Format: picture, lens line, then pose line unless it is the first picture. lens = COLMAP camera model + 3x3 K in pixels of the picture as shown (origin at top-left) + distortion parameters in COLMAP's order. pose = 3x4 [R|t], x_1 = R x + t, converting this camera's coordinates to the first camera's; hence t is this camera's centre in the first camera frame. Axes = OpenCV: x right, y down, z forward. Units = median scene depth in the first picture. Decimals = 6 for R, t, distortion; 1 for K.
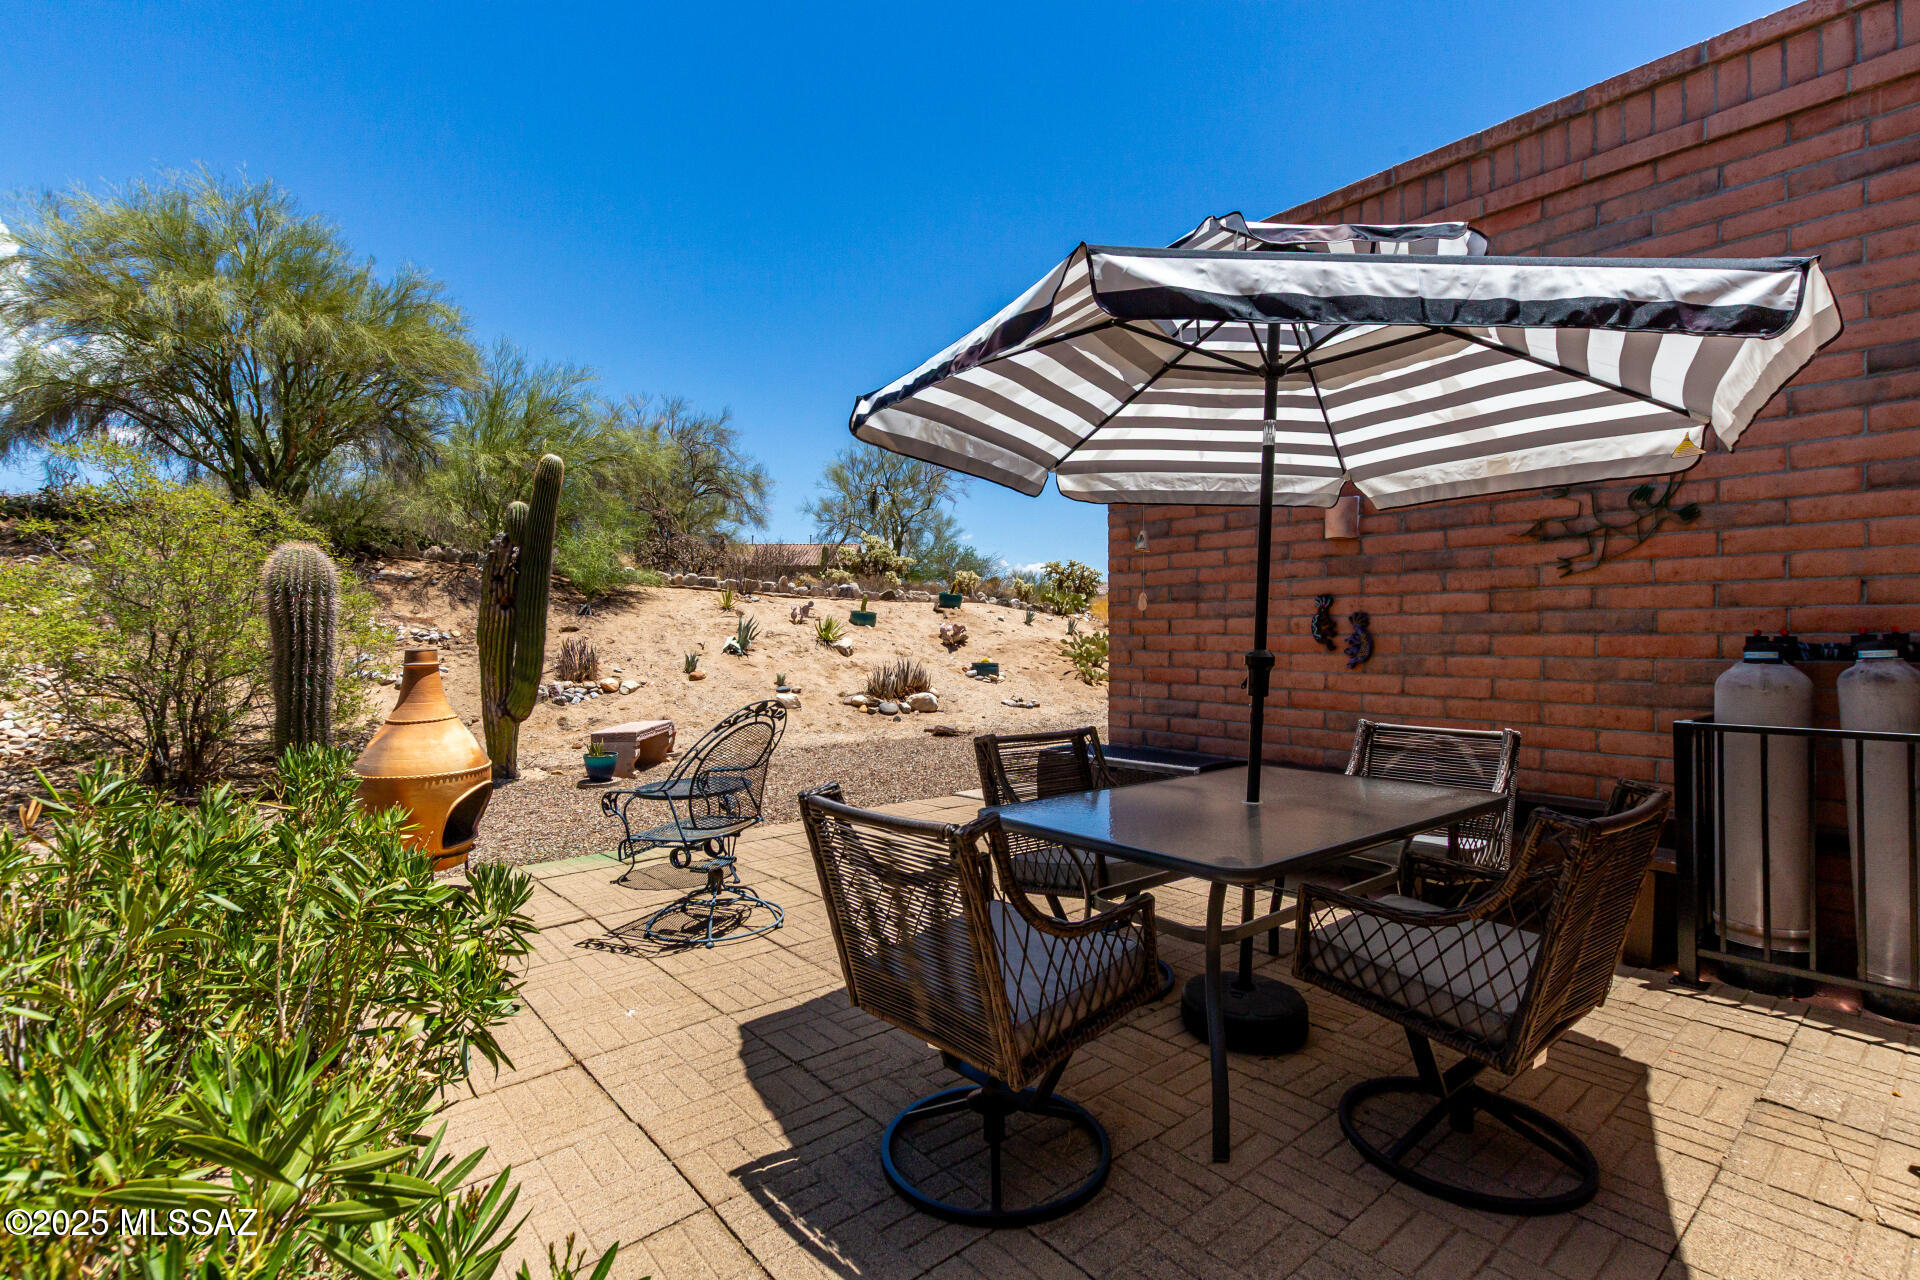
lens RADIAL K [[884.2, 0, 959.5], [0, 884.2, 626.6], [0, 0, 1]] dist [-0.000454, -0.000789]
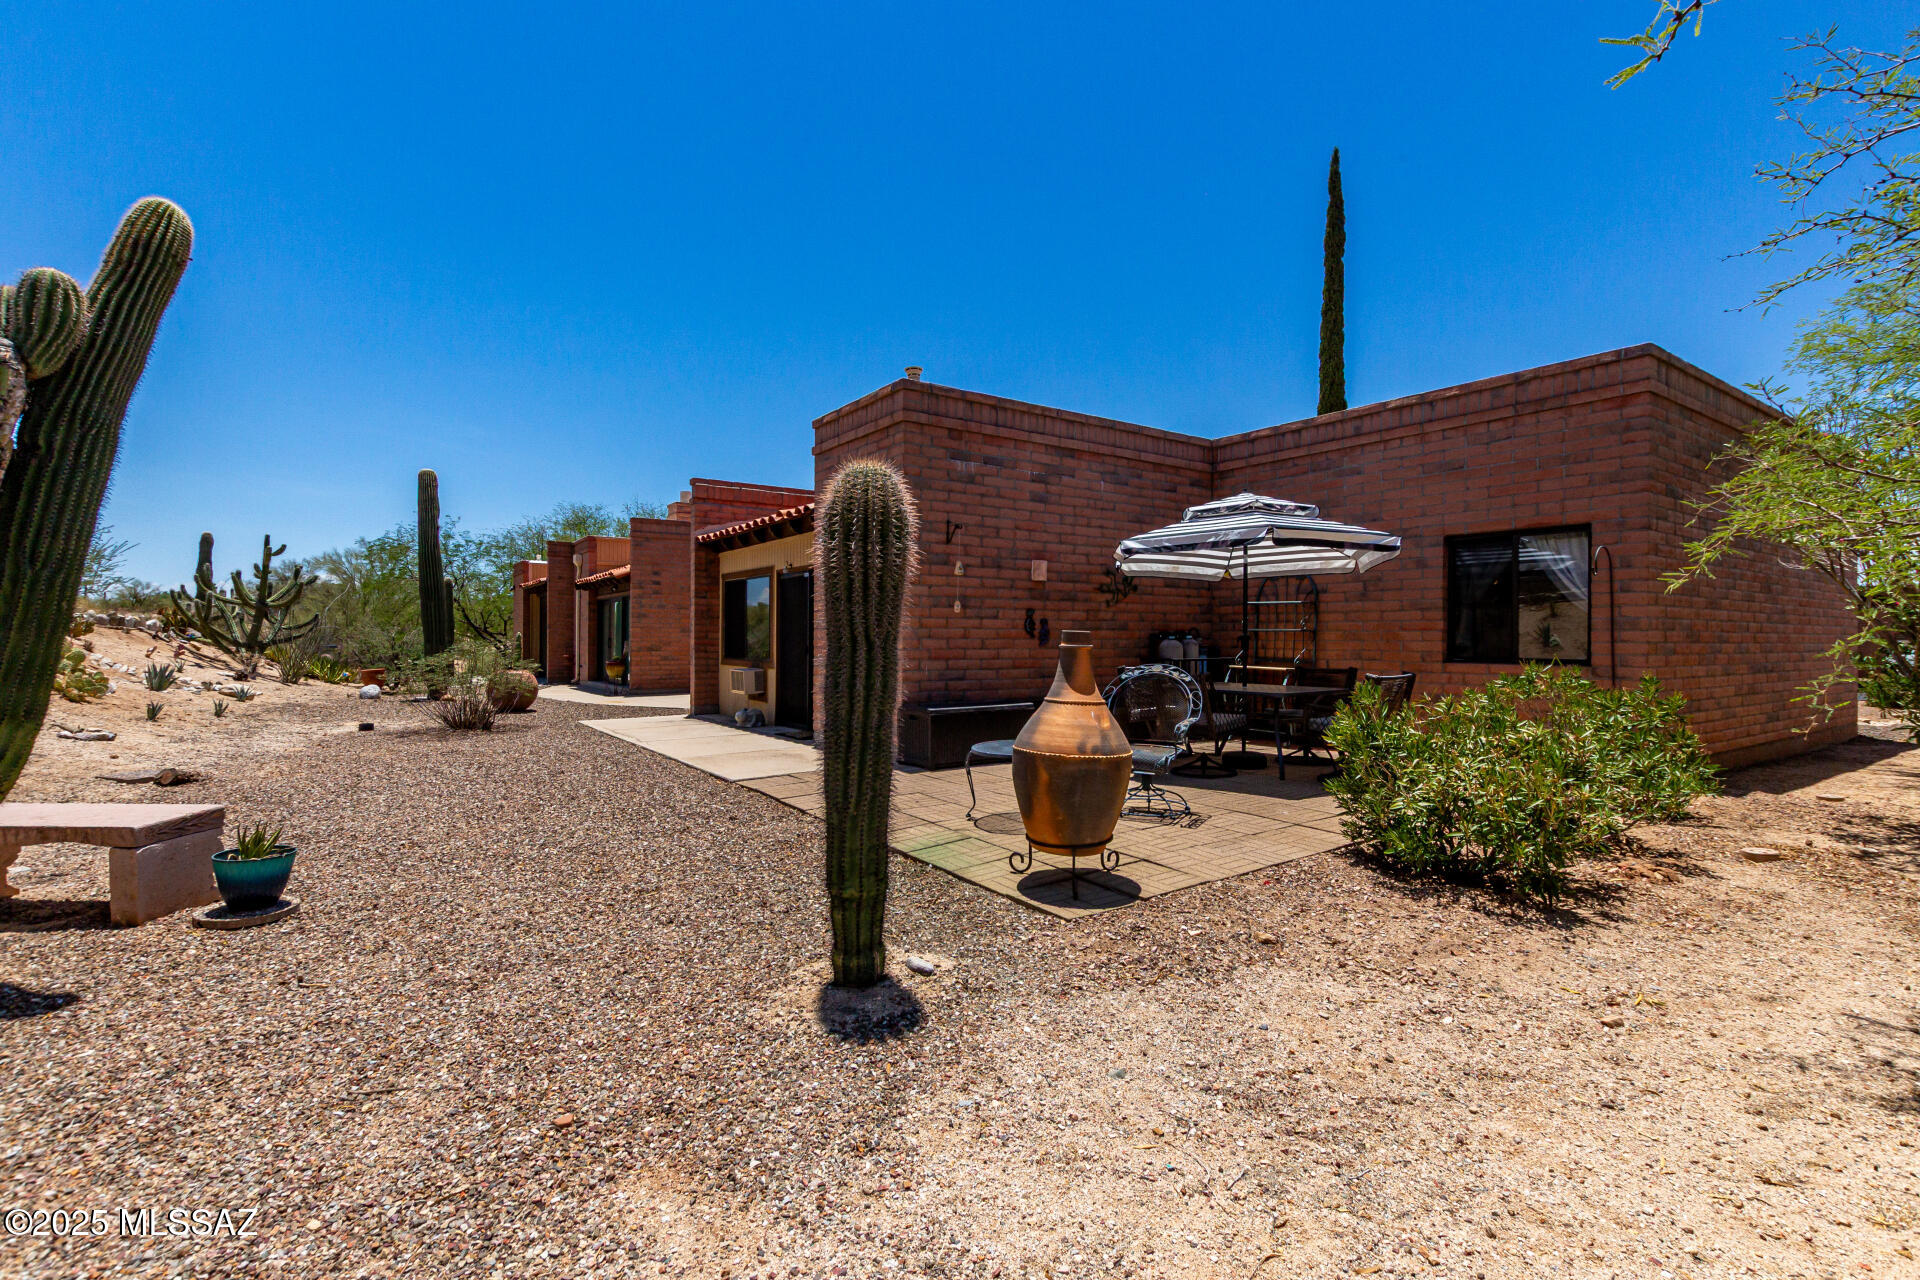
lens RADIAL K [[884.2, 0, 959.5], [0, 884.2, 626.6], [0, 0, 1]] dist [-0.000454, -0.000789]
pose [[0.071400, 0.021045, 0.997226, -1.549434], [-0.011416, 0.999729, -0.020280, 0.044870], [-0.997382, -0.009936, 0.071621, 1.031992]]
